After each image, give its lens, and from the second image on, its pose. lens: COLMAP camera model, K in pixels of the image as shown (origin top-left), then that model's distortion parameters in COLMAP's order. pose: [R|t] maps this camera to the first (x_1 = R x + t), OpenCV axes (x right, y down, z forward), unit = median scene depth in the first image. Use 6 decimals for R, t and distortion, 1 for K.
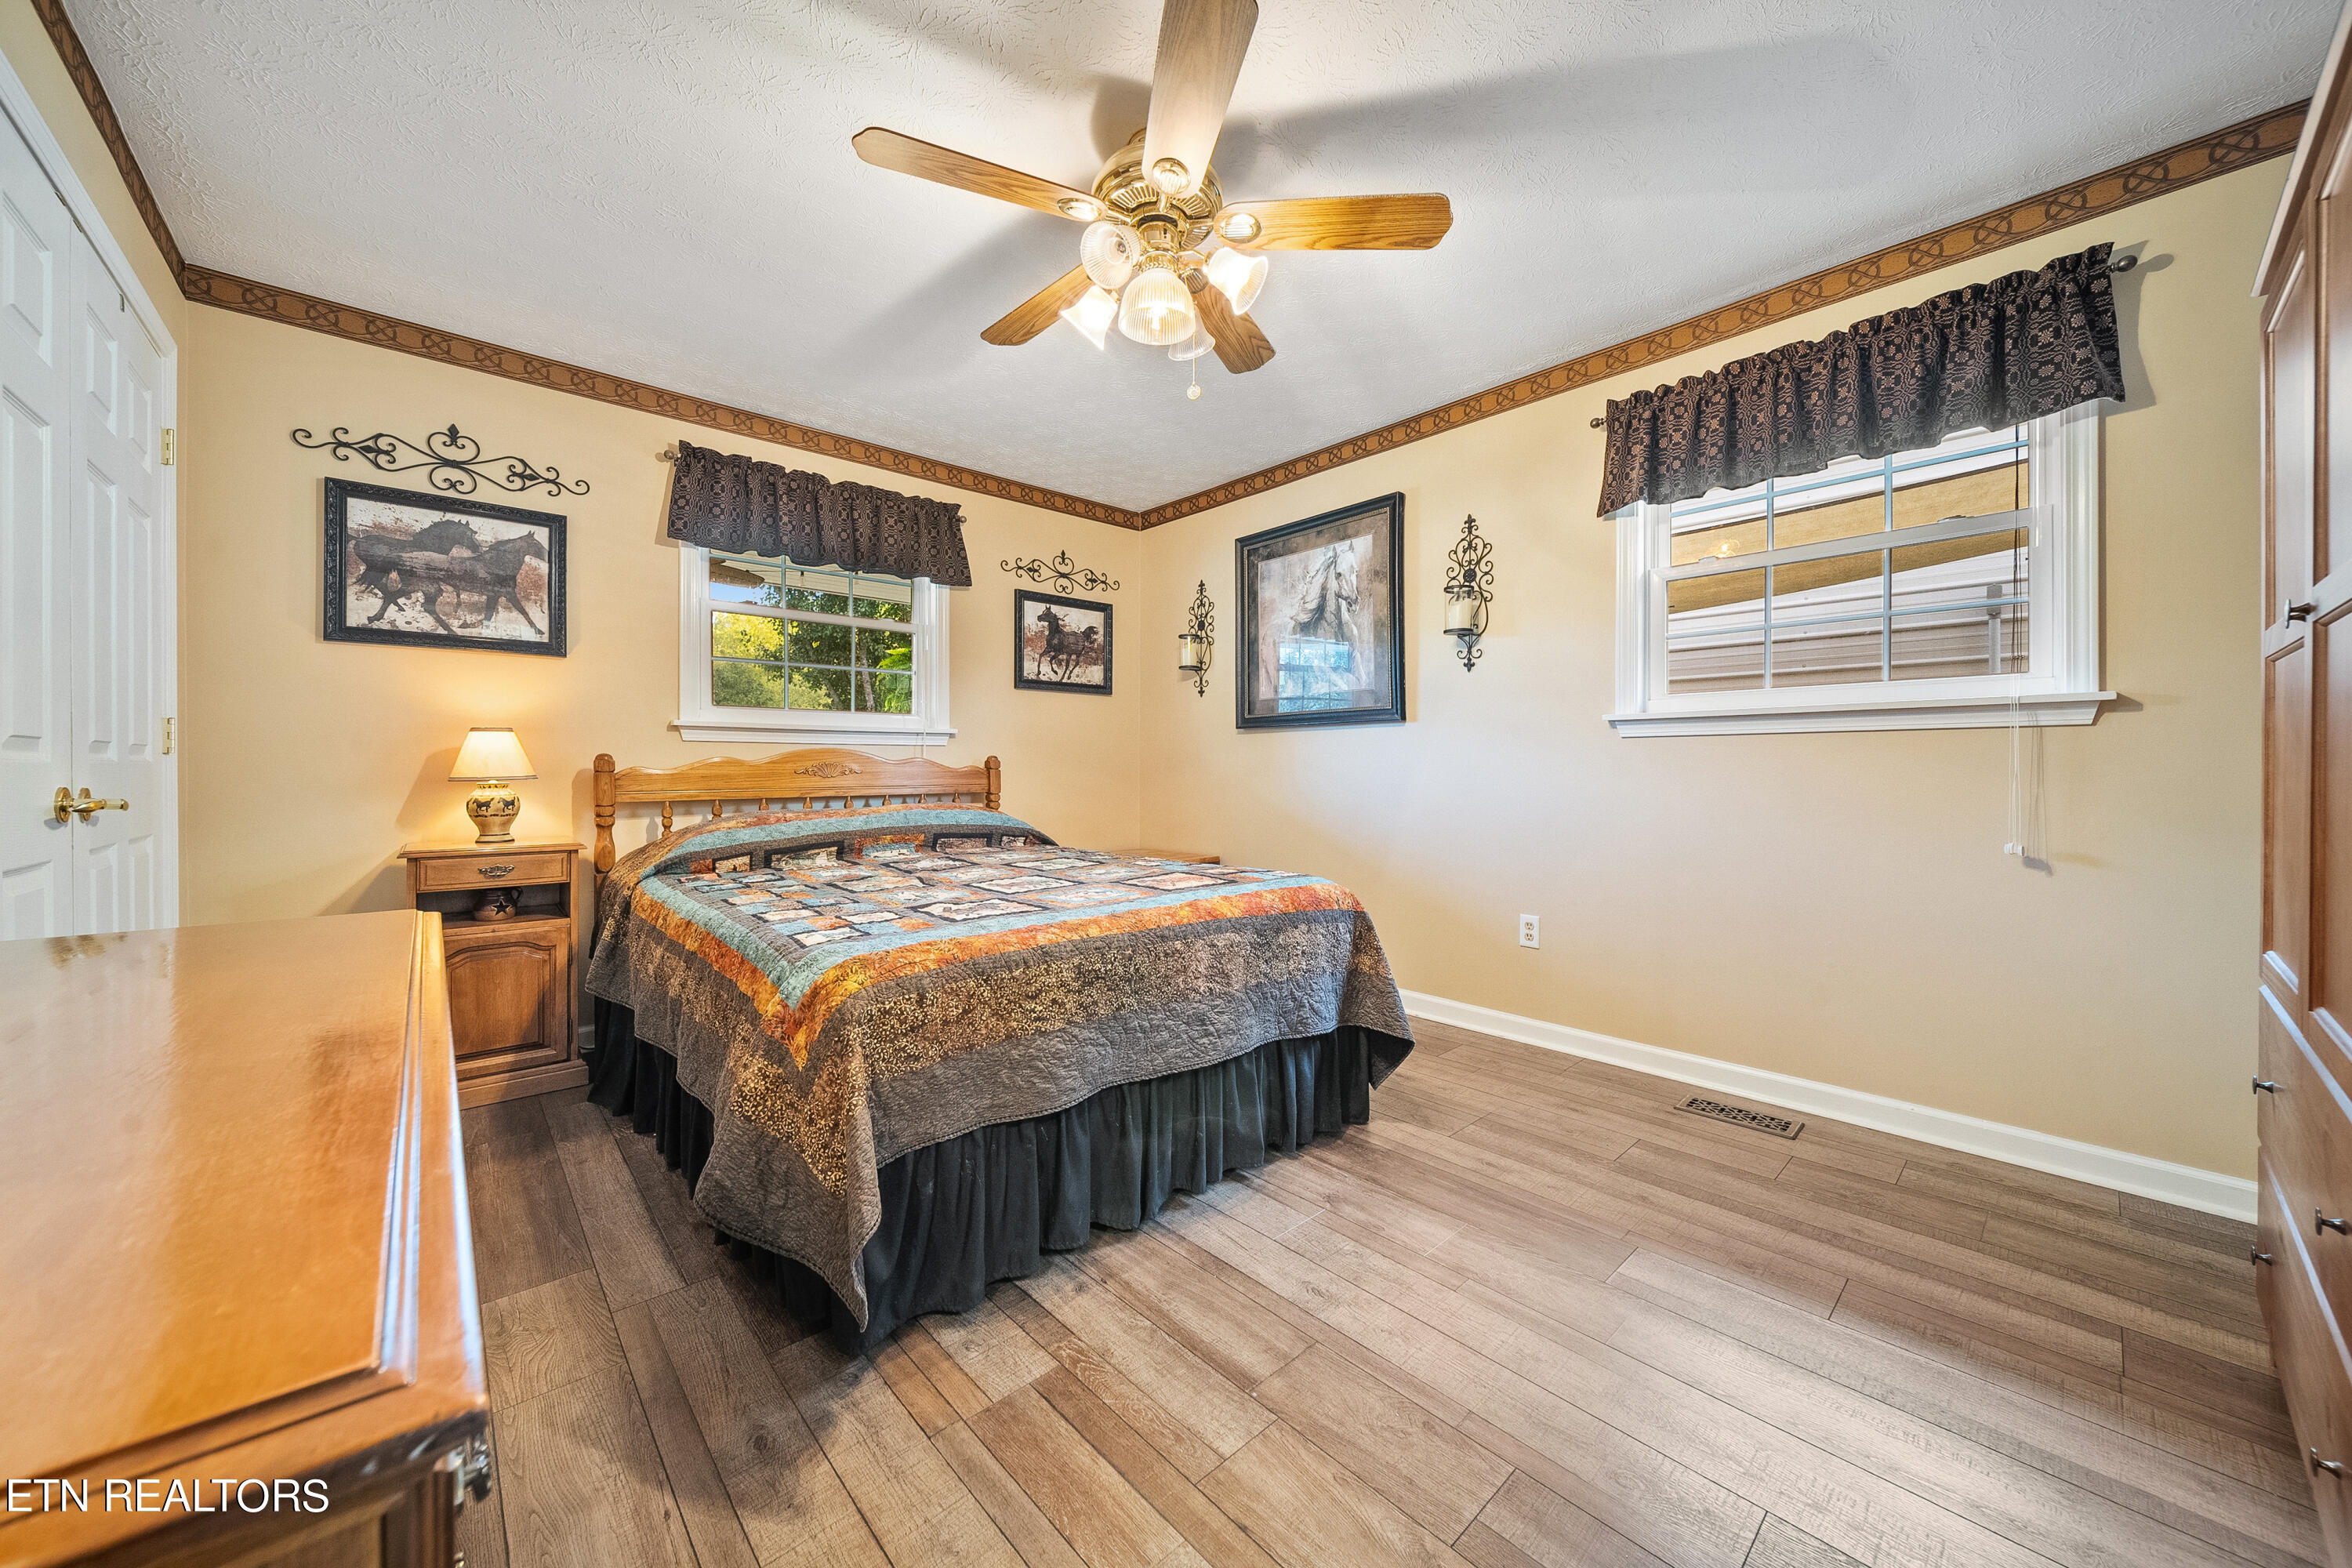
lens RADIAL K [[823.3, 0, 1177.0], [0, 823.3, 773.5], [0, 0, 1]] dist [0.001344, -0.002264]
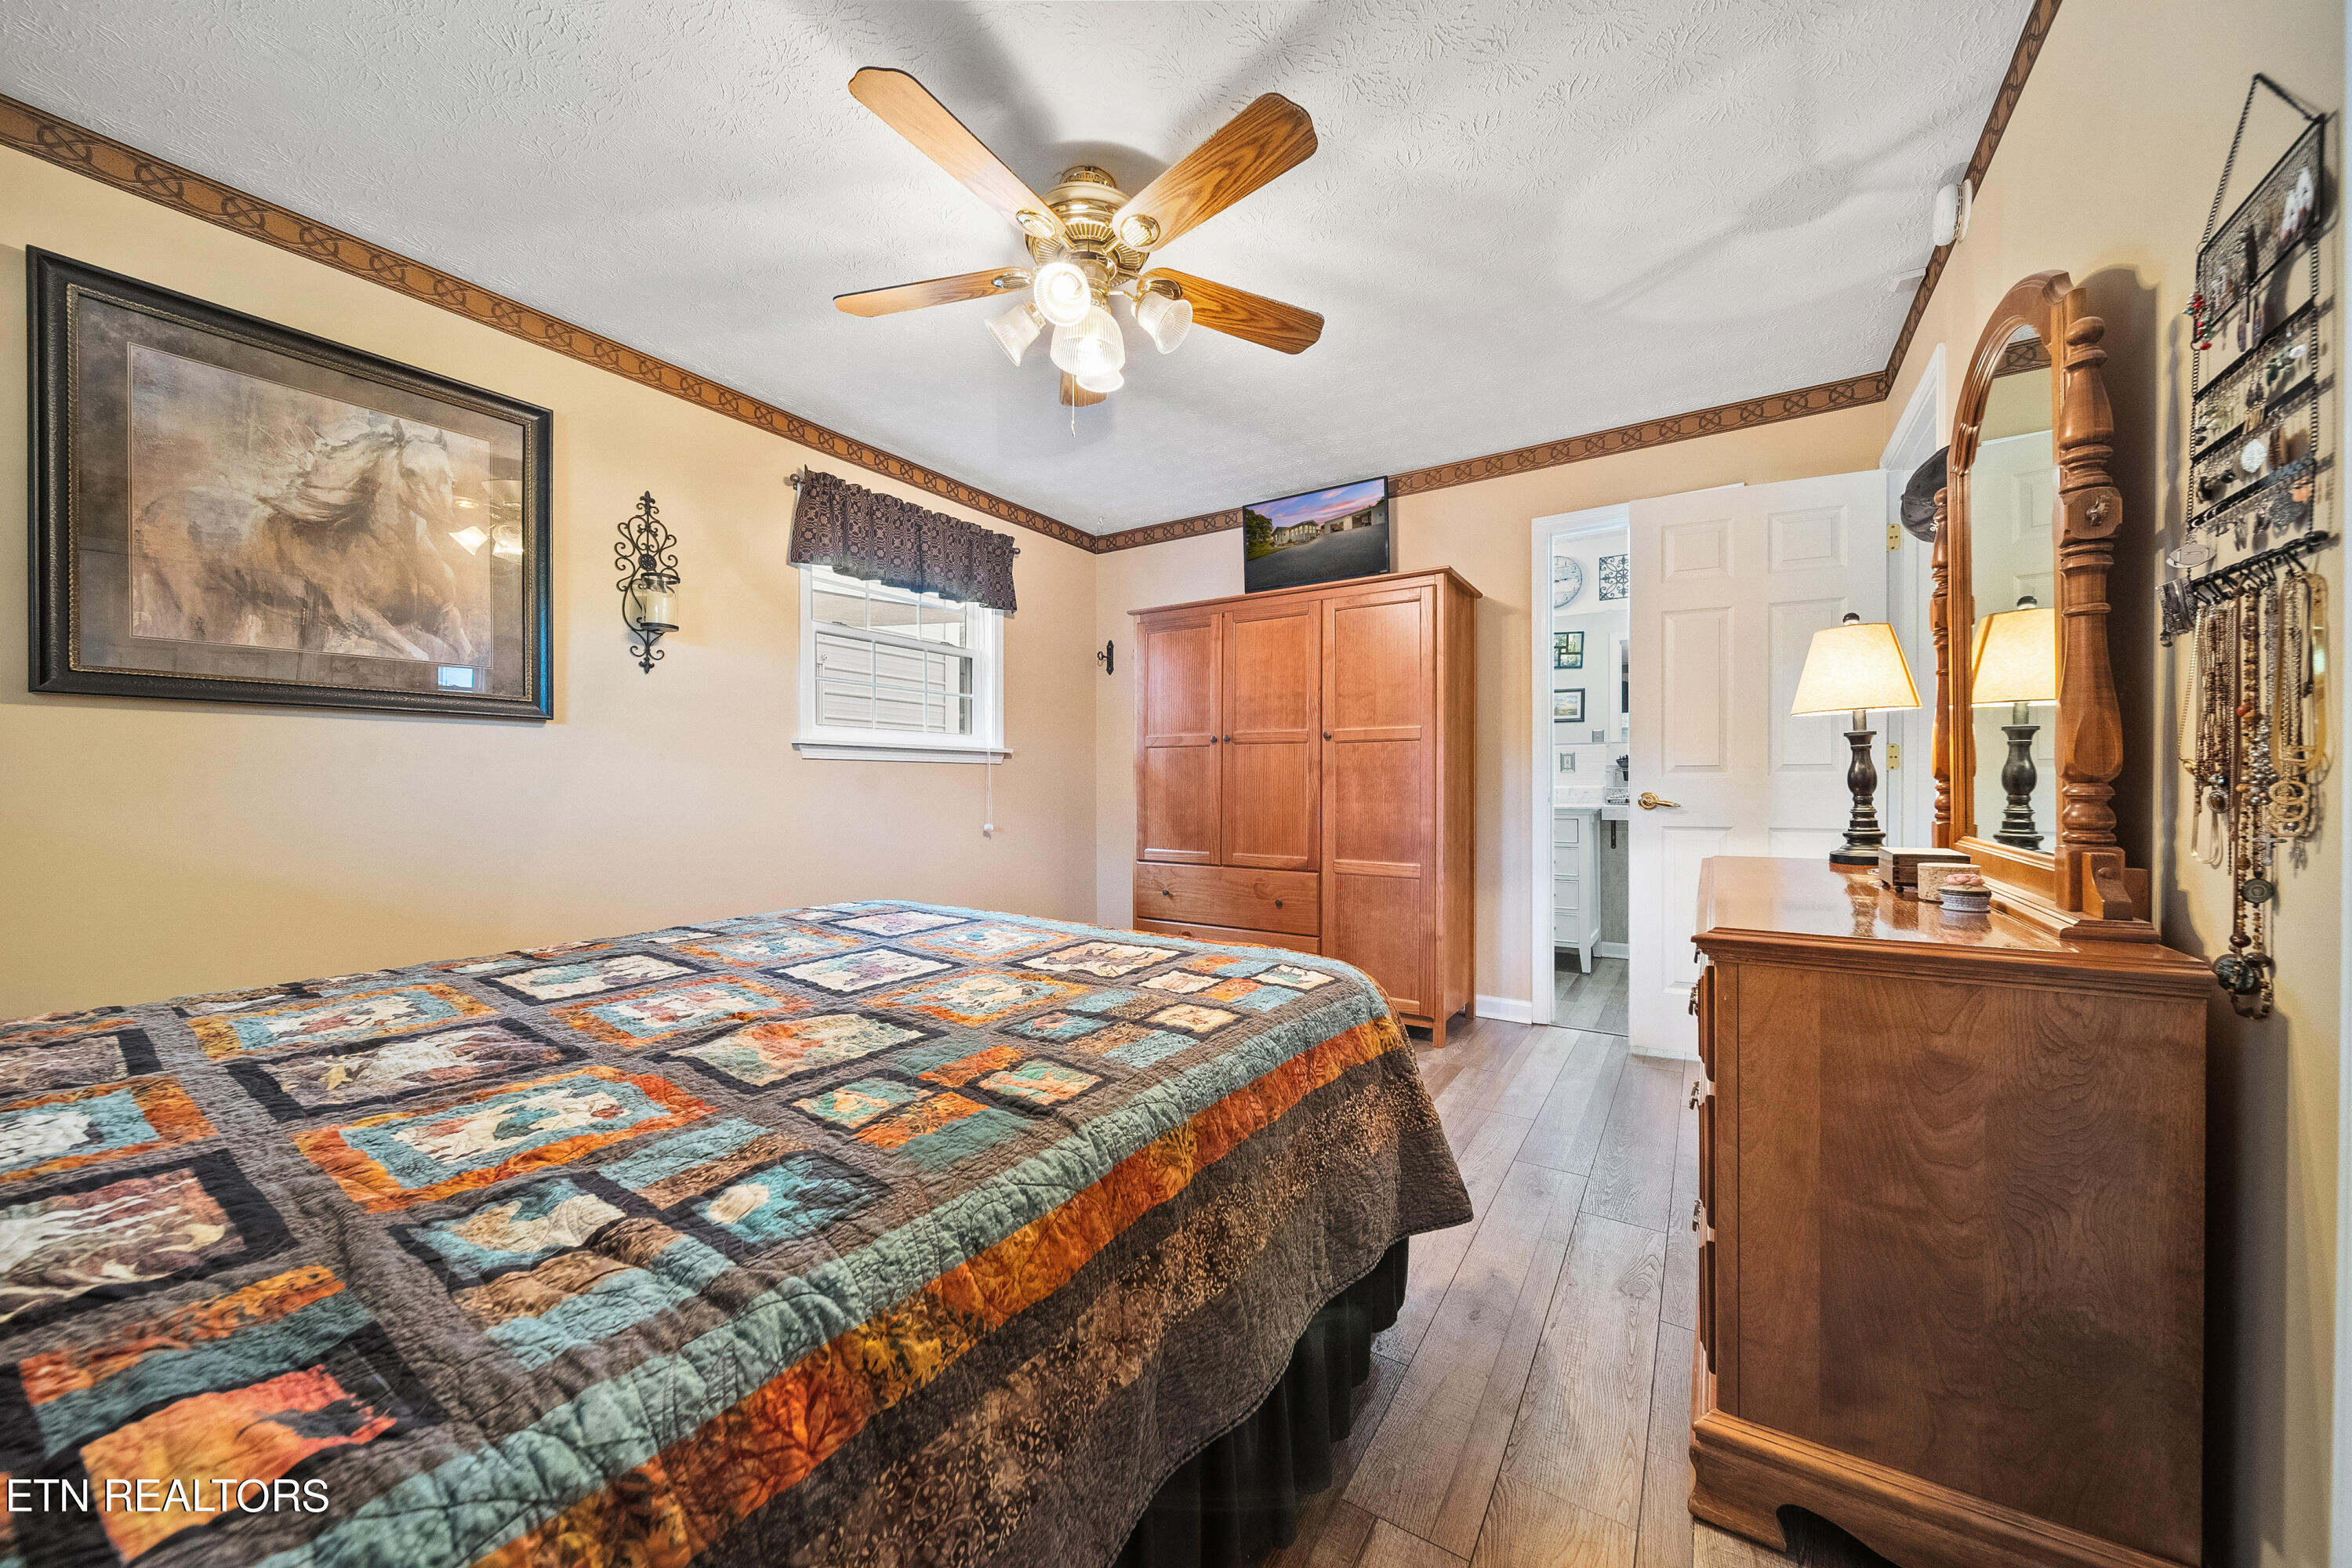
lens RADIAL K [[823.3, 0, 1173.5], [0, 823.3, 787.9], [0, 0, 1]] dist [0.001344, -0.002264]
pose [[-0.247993, -0.003328, 0.968756, -0.623249], [0.005191, 0.999975, 0.004764, -0.004437], [-0.968748, 0.006211, -0.247969, 0.683398]]
